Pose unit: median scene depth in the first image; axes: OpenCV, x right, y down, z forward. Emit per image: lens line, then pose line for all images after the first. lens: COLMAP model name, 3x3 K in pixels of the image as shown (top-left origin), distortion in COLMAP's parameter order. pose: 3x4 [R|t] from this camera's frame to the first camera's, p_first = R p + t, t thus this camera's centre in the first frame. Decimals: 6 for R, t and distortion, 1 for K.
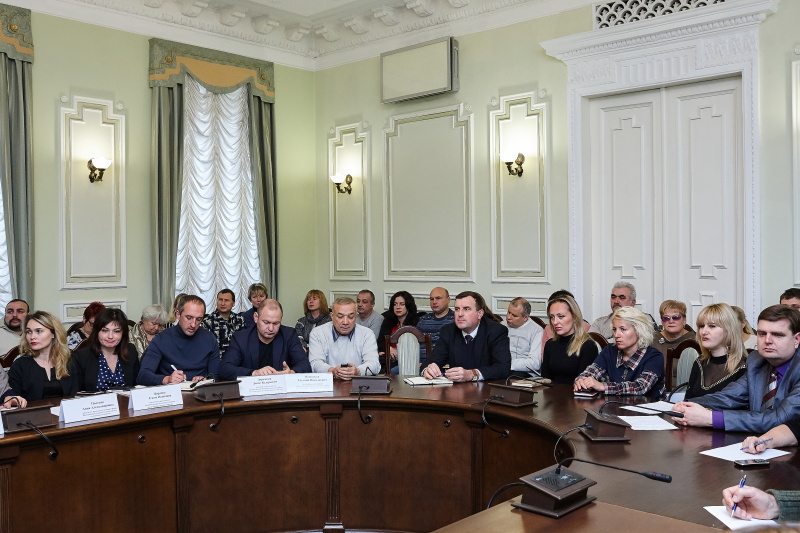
lens RADIAL K [[738.9, 0, 400.0], [0, 738.9, 266.5], [0, 0, 1]] dist [-0.115376, 0.008995]
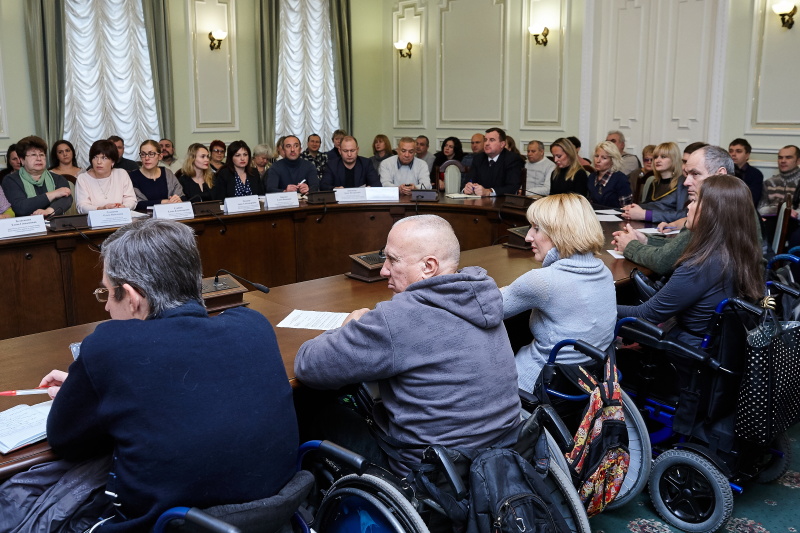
lens RADIAL K [[738.9, 0, 400.0], [0, 738.9, 266.5], [0, 0, 1]] dist [-0.115376, 0.008995]
pose [[0.997152, 0.022380, -0.072016, 0.013447], [-0.008696, 0.982704, 0.184978, 0.021106], [0.074910, -0.183825, 0.980100, -0.315891]]
